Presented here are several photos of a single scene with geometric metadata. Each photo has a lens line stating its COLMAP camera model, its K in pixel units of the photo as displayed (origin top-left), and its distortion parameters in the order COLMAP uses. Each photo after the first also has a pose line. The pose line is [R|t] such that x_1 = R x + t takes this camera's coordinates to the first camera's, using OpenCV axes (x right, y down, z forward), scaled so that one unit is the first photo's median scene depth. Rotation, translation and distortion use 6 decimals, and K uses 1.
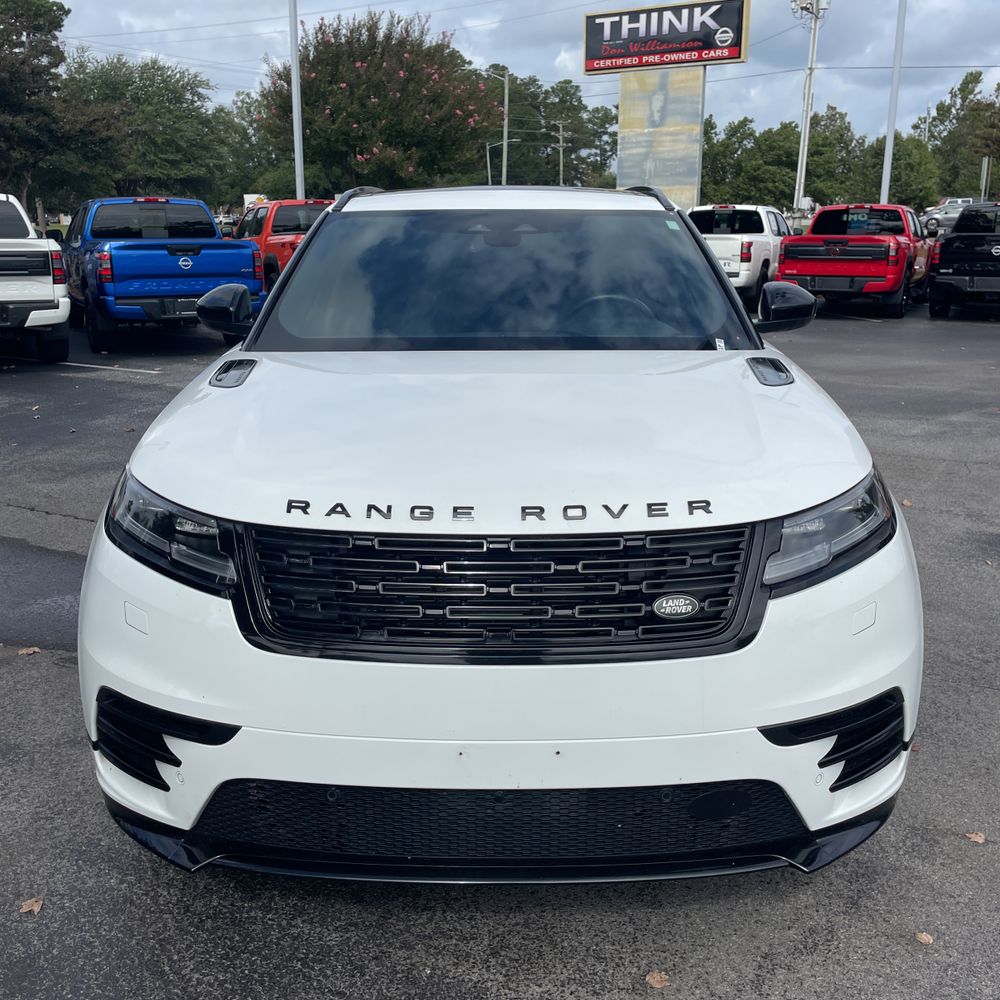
lens RADIAL K [[999.8, 0, 498.3], [0, 999.8, 498.6], [0, 0, 1]] dist [0.088577, -0.113379]
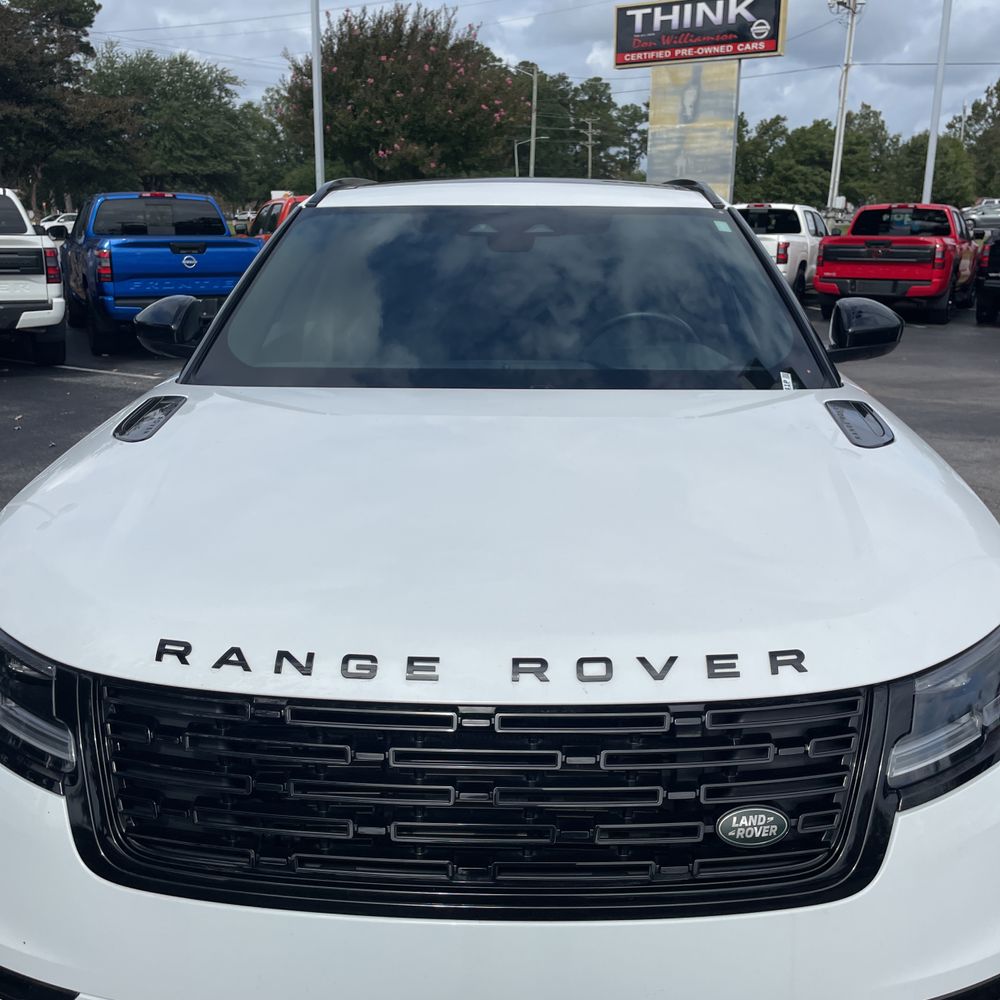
lens RADIAL K [[999.8, 0, 498.3], [0, 999.8, 498.6], [0, 0, 1]] dist [0.088577, -0.113379]
pose [[0.999634, 0.012953, -0.023738, 0.002312], [-0.012908, 0.999915, 0.002040, -0.008045], [0.023762, -0.001733, 0.999716, 0.028722]]
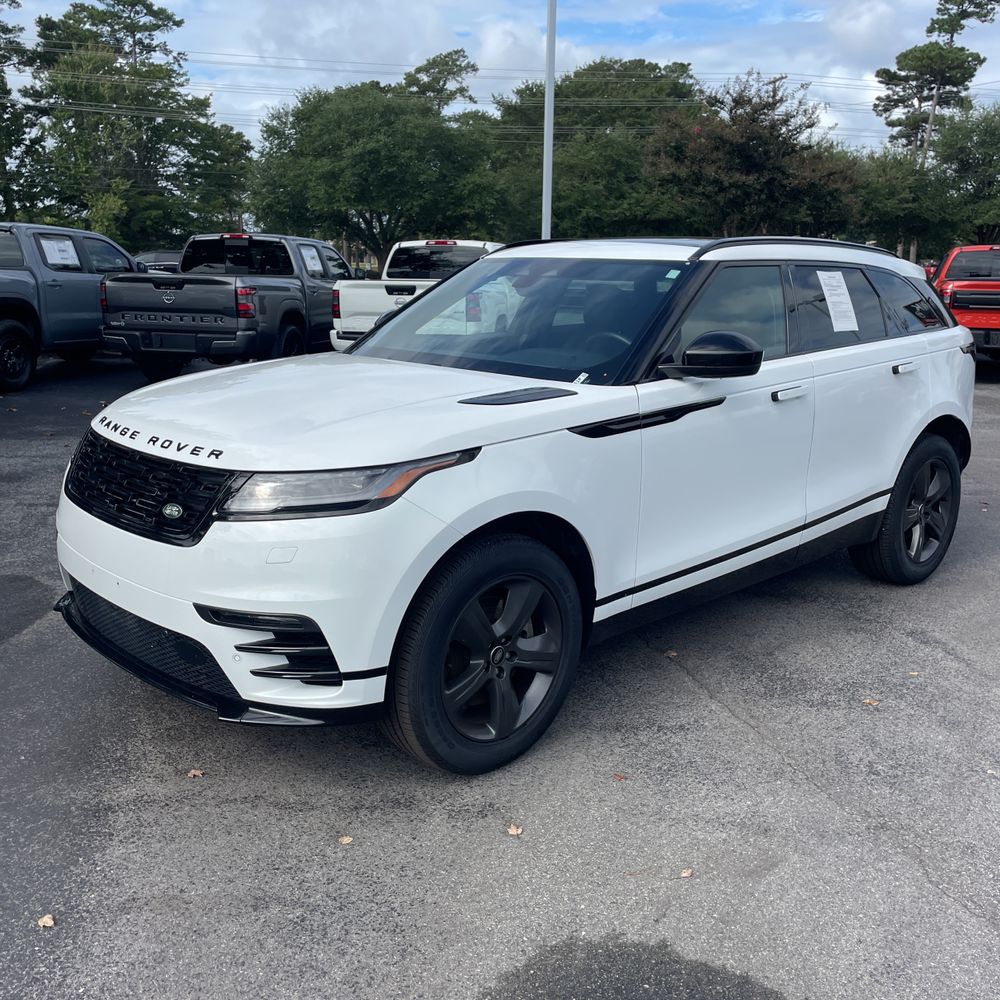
lens RADIAL K [[1014.0, 0, 500.0], [0, 1014.0, 500.0], [0, 0, 1]] dist [0.080489, -0.124613]
pose [[0.690989, 0.168533, -0.702945, 0.130346], [-0.199420, 0.979149, 0.038725, -0.005626], [0.694814, 0.113423, 0.710189, 0.019186]]
